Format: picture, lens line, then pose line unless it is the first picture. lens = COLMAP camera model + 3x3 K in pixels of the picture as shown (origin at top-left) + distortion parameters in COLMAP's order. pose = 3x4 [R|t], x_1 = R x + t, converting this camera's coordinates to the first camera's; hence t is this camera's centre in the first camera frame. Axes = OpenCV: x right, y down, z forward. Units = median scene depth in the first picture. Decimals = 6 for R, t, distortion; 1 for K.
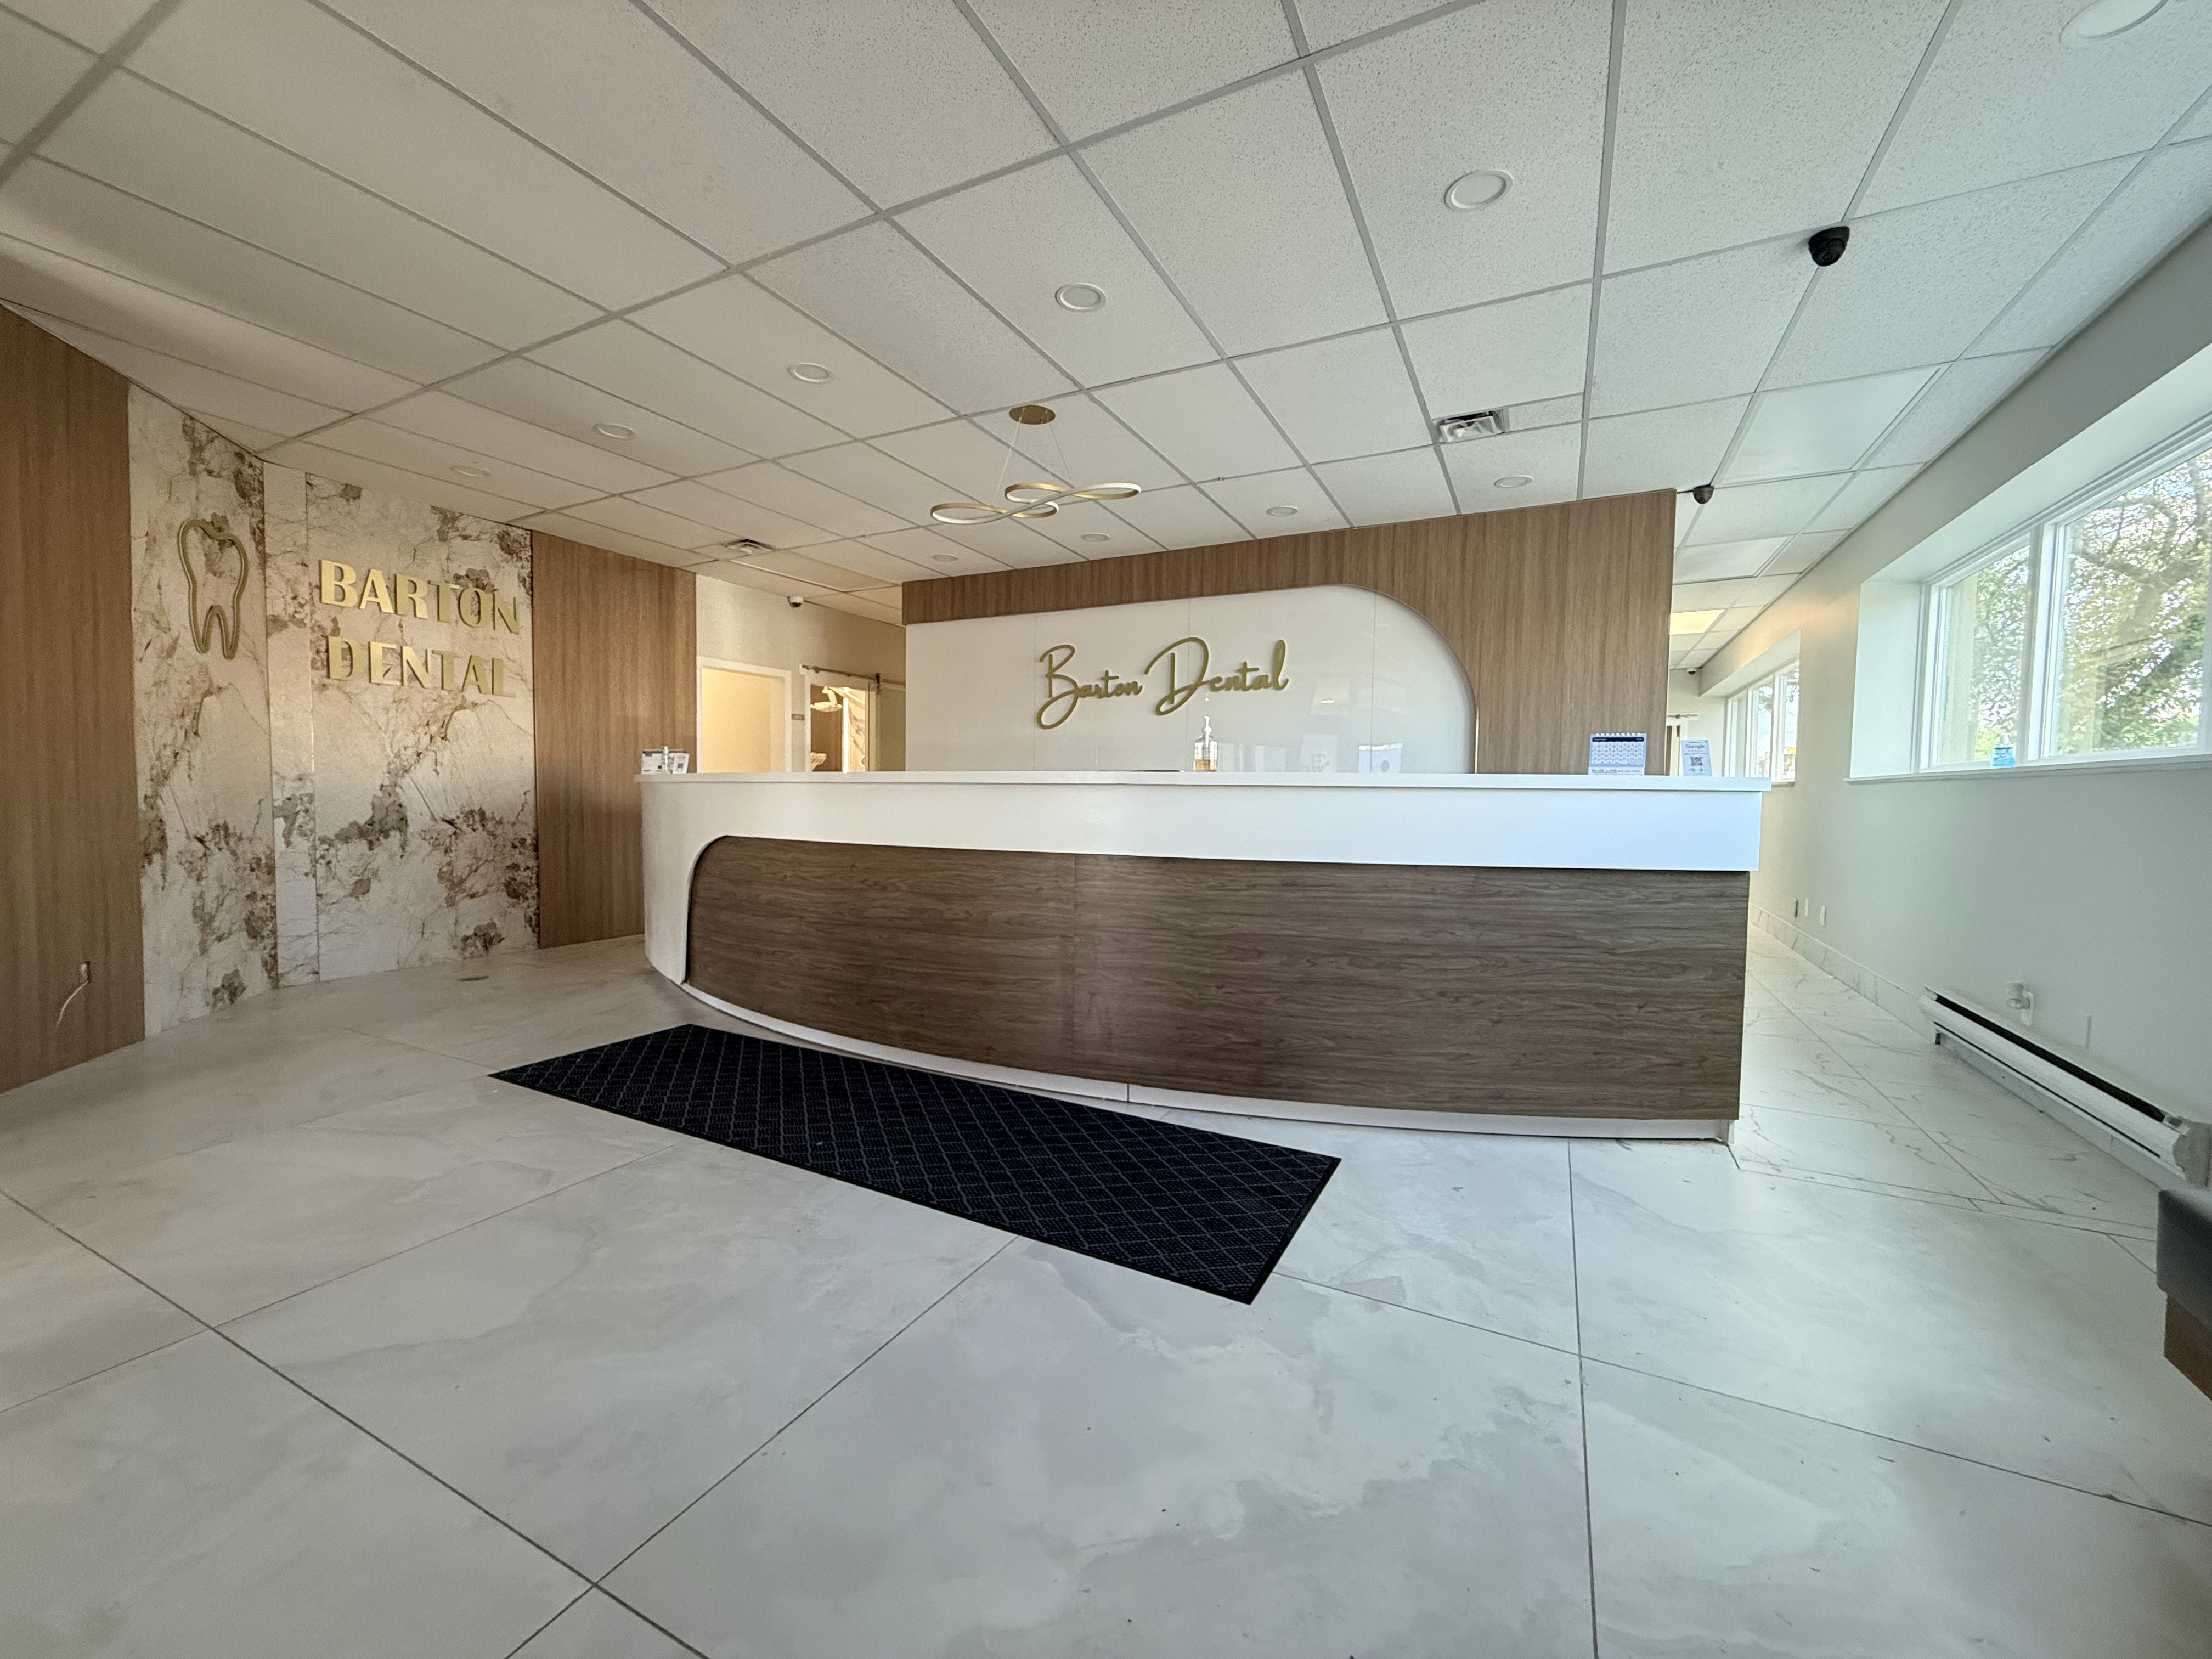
lens RADIAL K [[881.4, 0, 1099.0], [0, 881.4, 825.9], [0, 0, 1]] dist [0.000734, 0.000320]
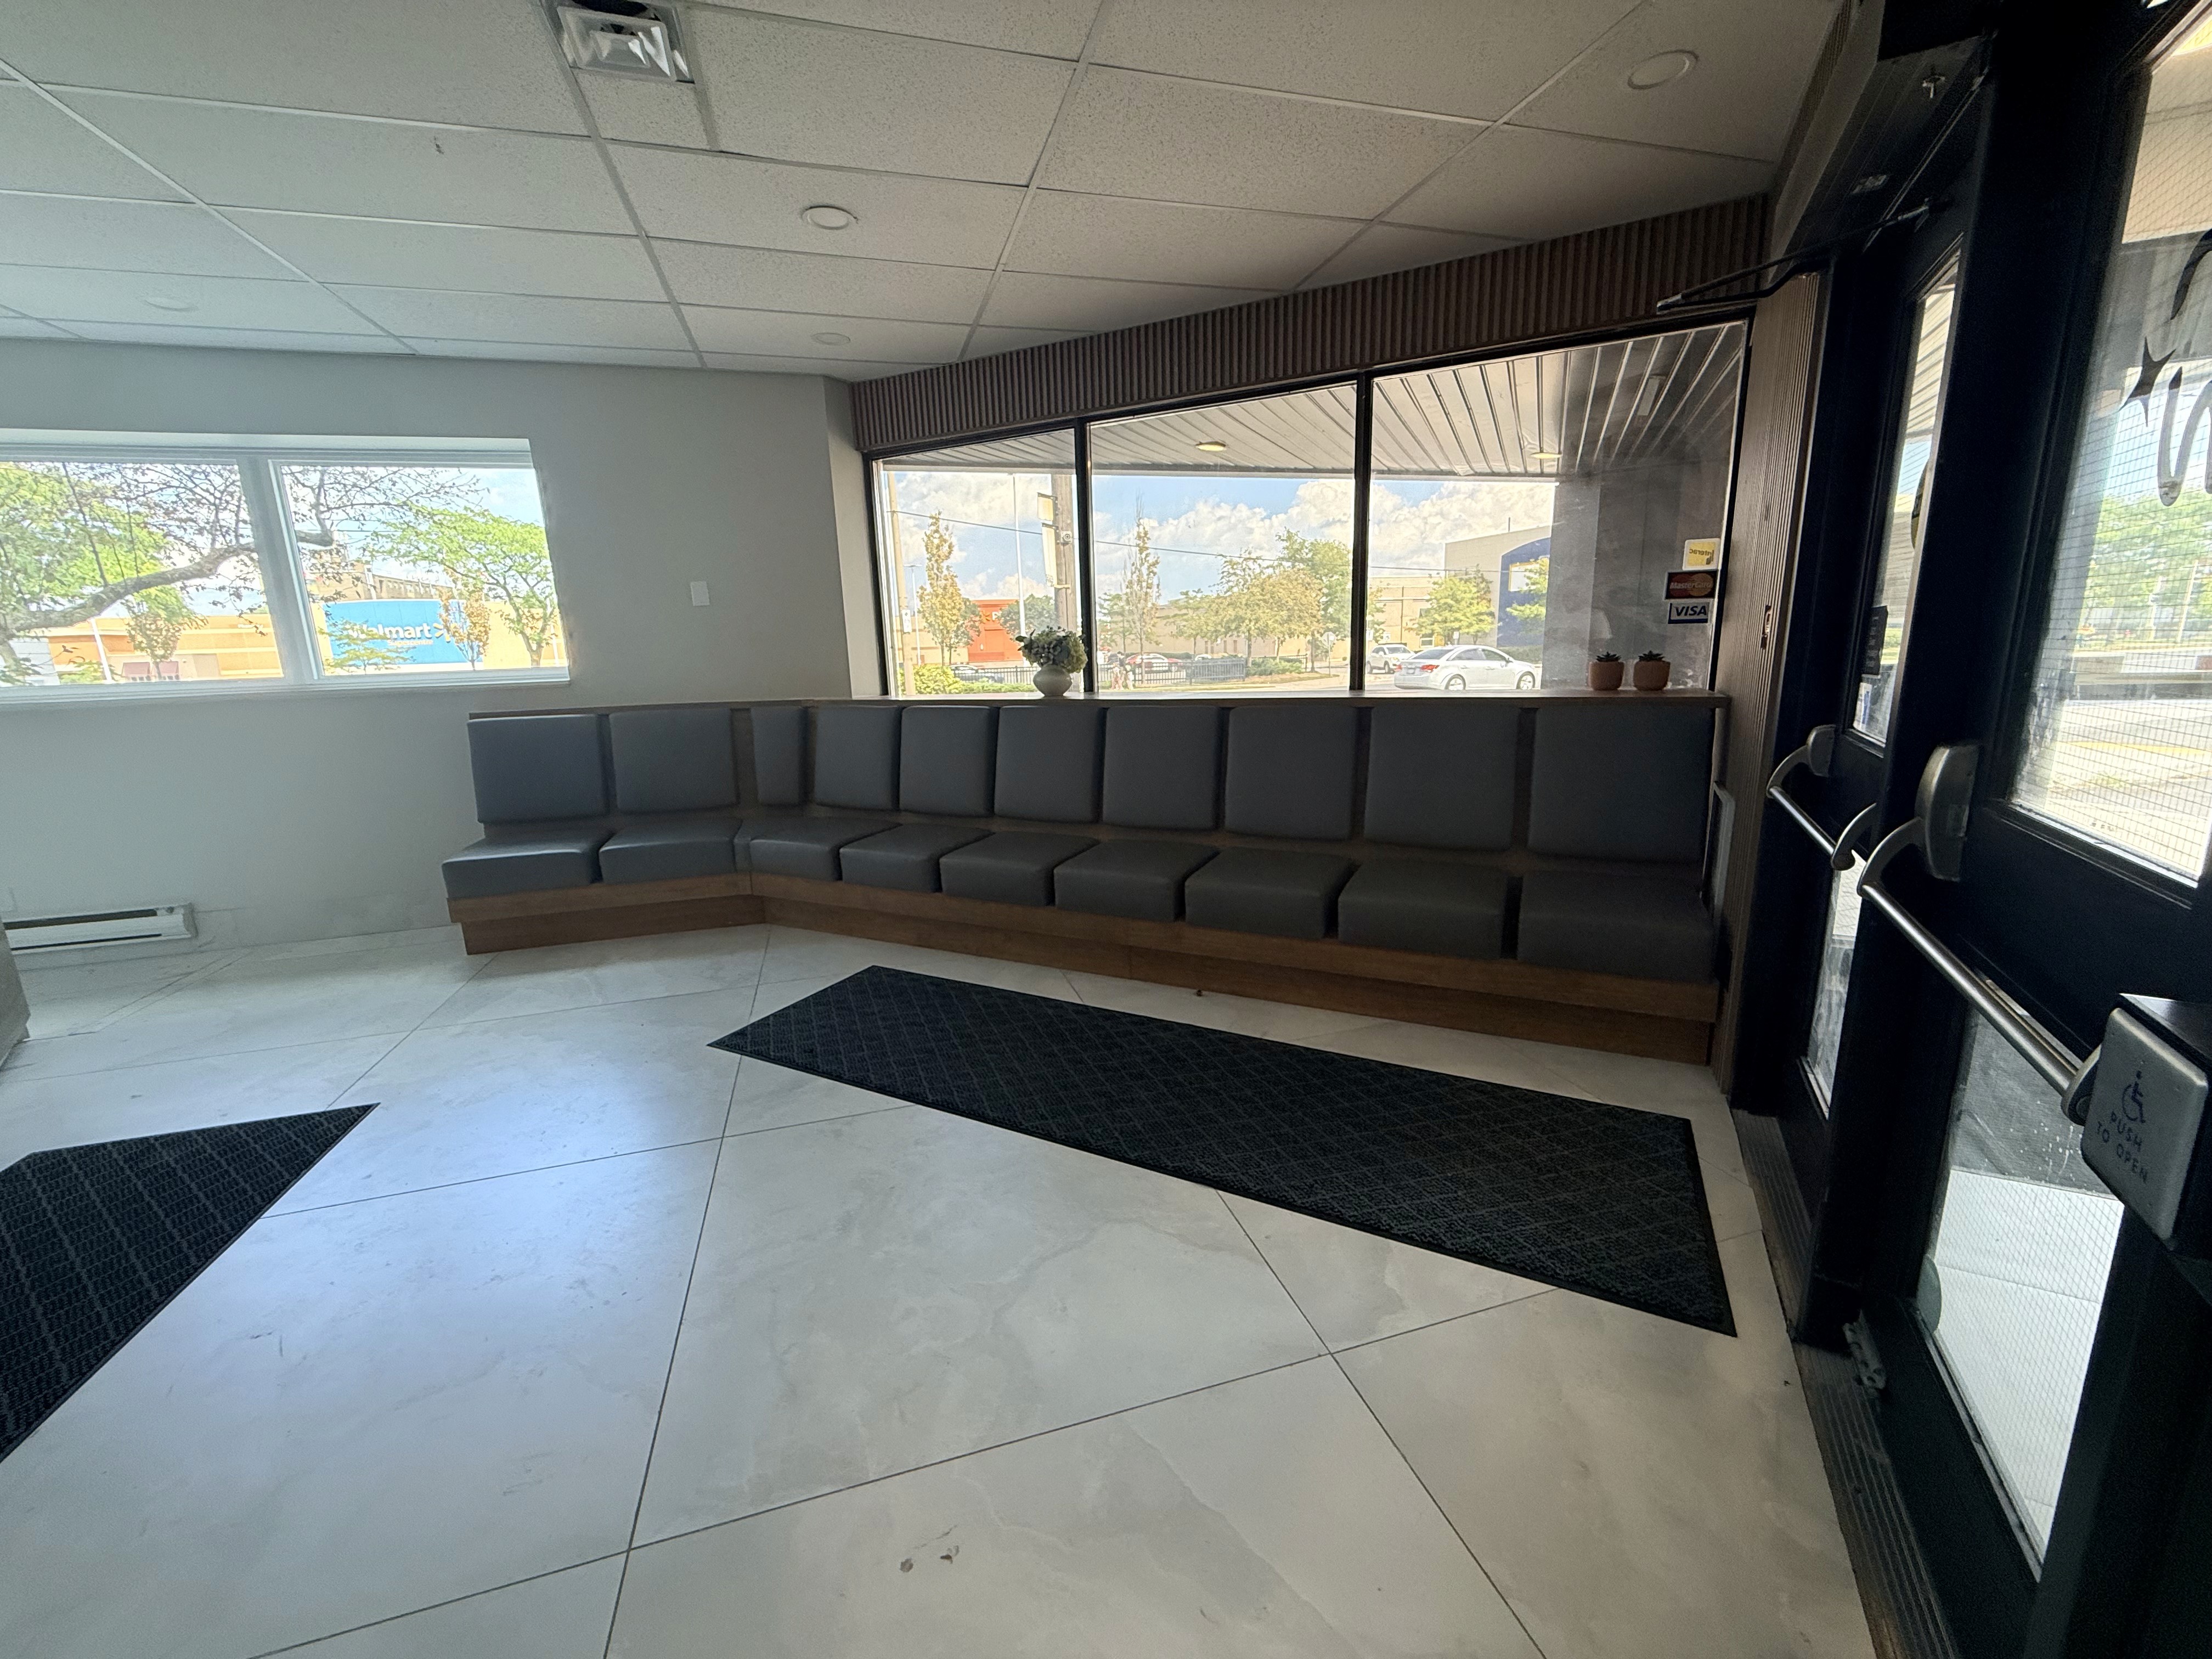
lens RADIAL K [[881.4, 0, 1101.8], [0, 881.4, 830.1], [0, 0, 1]] dist [0.000734, 0.000320]
pose [[-0.692526, -0.142363, 0.707207, -0.642813], [0.054493, 0.967210, 0.248064, -0.076841], [-0.719332, 0.210328, -0.662060, 0.398225]]
